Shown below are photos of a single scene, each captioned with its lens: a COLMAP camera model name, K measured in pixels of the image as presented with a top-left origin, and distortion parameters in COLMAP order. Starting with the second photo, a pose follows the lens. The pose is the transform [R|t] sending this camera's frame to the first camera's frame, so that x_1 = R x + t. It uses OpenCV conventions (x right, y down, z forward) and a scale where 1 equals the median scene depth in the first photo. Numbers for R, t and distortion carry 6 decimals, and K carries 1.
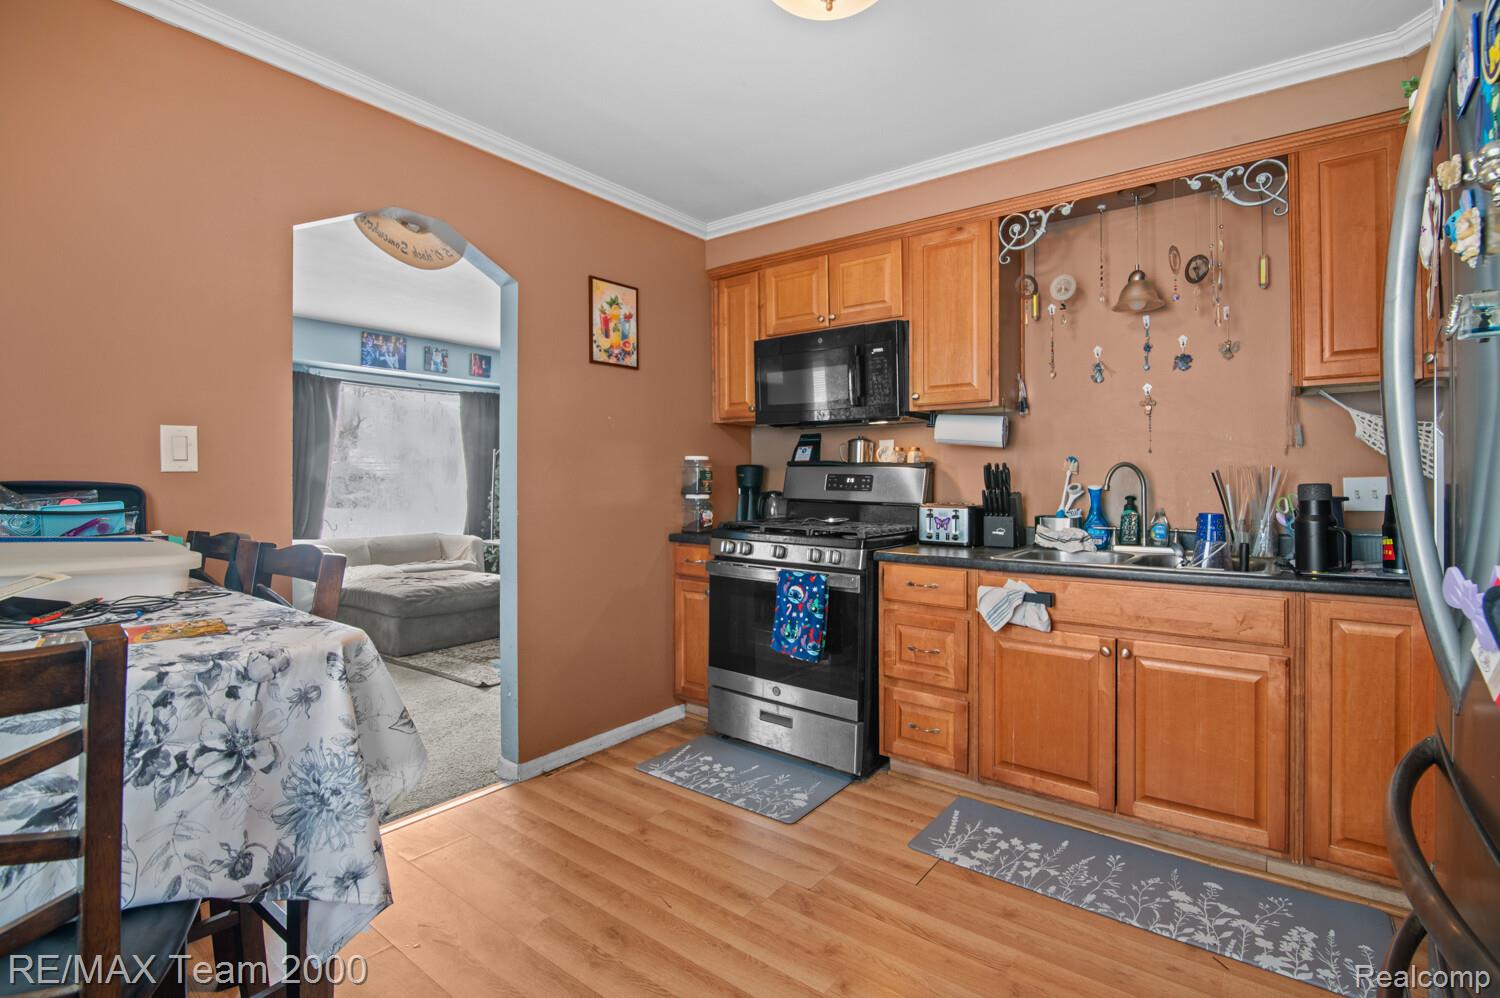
lens RADIAL K [[700.2, 0, 788.6], [0, 700.2, 475.6], [0, 0, 1]] dist [-0.002692, 0.000142]
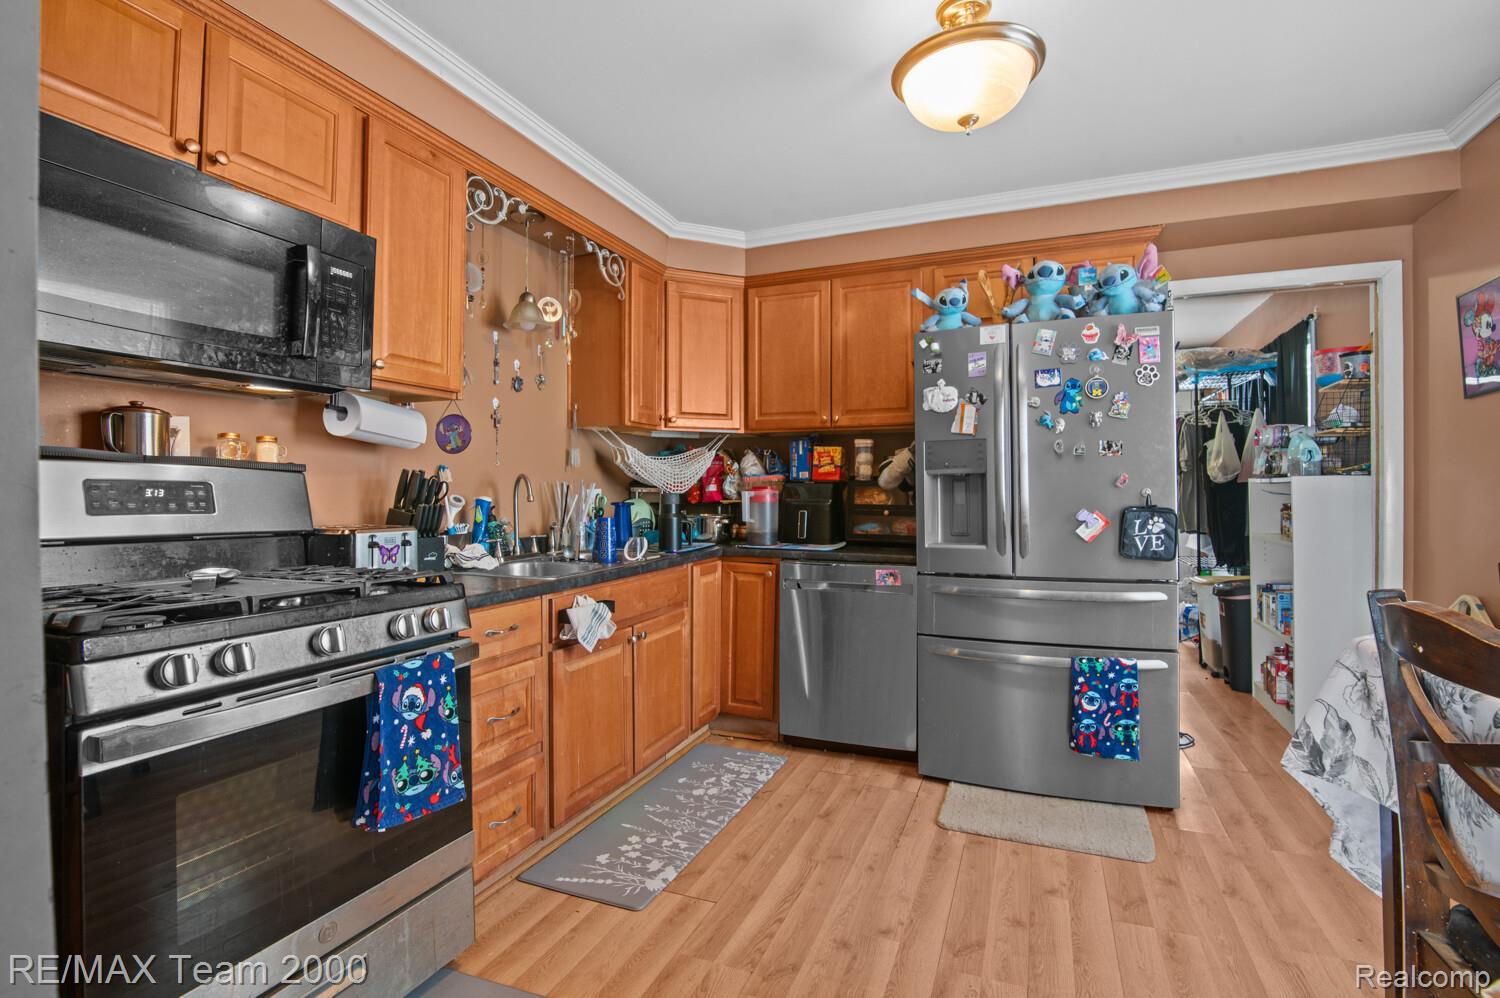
lens RADIAL K [[700.2, 0, 758.2], [0, 700.2, 493.4], [0, 0, 1]] dist [-0.002692, 0.000142]
pose [[-0.238594, -0.003381, 0.971113, -0.704066], [-0.004677, 0.999986, 0.002333, 0.006058], [-0.971108, -0.003986, -0.238607, 1.056851]]
